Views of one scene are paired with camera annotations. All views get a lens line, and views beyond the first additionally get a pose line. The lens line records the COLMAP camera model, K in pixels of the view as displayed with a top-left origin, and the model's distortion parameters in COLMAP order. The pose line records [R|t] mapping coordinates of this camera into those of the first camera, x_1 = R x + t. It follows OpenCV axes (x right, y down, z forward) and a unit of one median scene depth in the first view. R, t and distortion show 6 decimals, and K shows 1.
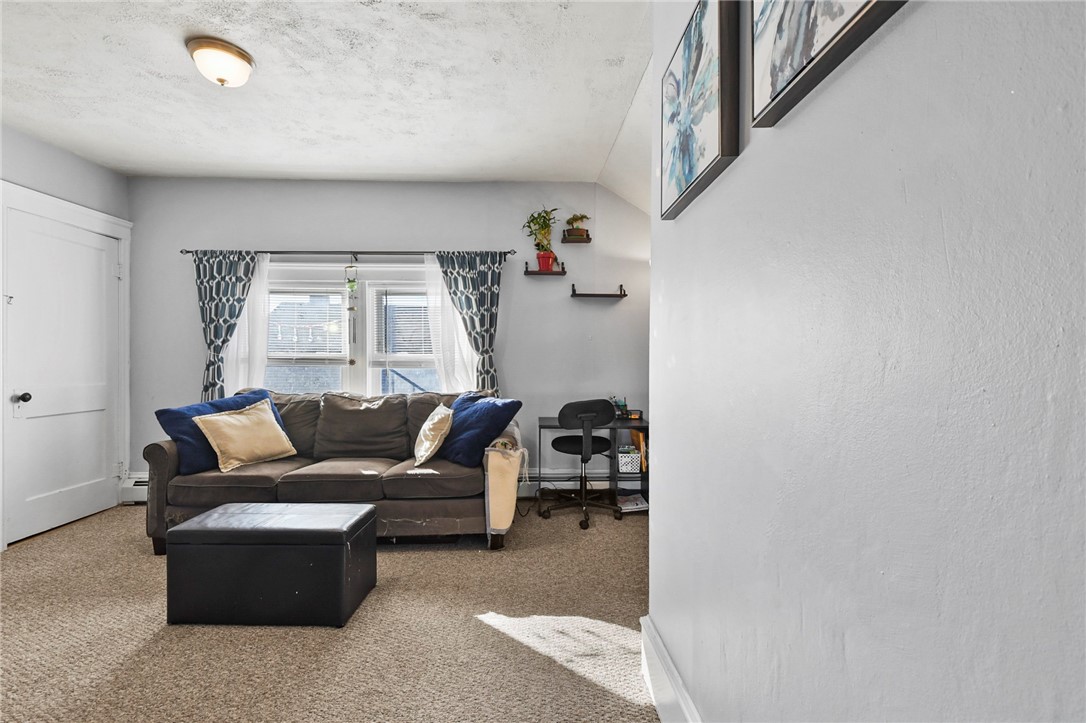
lens RADIAL K [[468.7, 0, 542.3], [0, 468.7, 362.8], [0, 0, 1]] dist [0.031360, -0.012643]
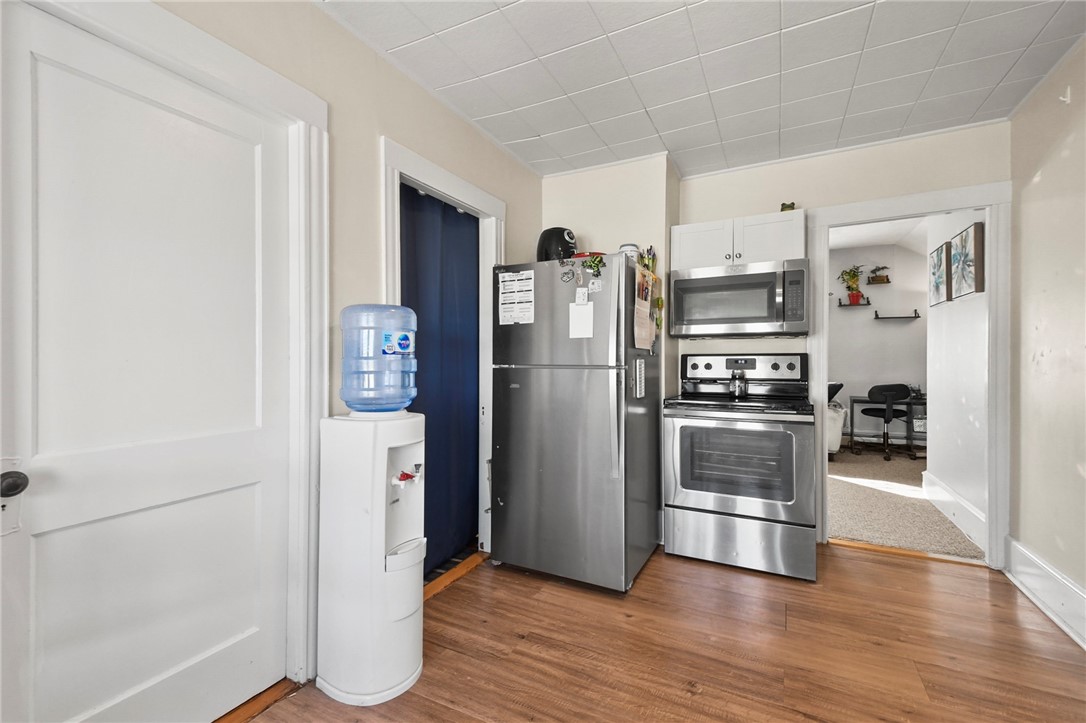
lens RADIAL K [[468.7, 0, 548.9], [0, 468.7, 358.2], [0, 0, 1]] dist [0.031360, -0.012643]
pose [[0.874033, -0.003841, -0.485852, -0.120771], [-0.001369, 0.999945, -0.010369, 0.005080], [0.485865, 0.009728, 0.873980, -0.910709]]
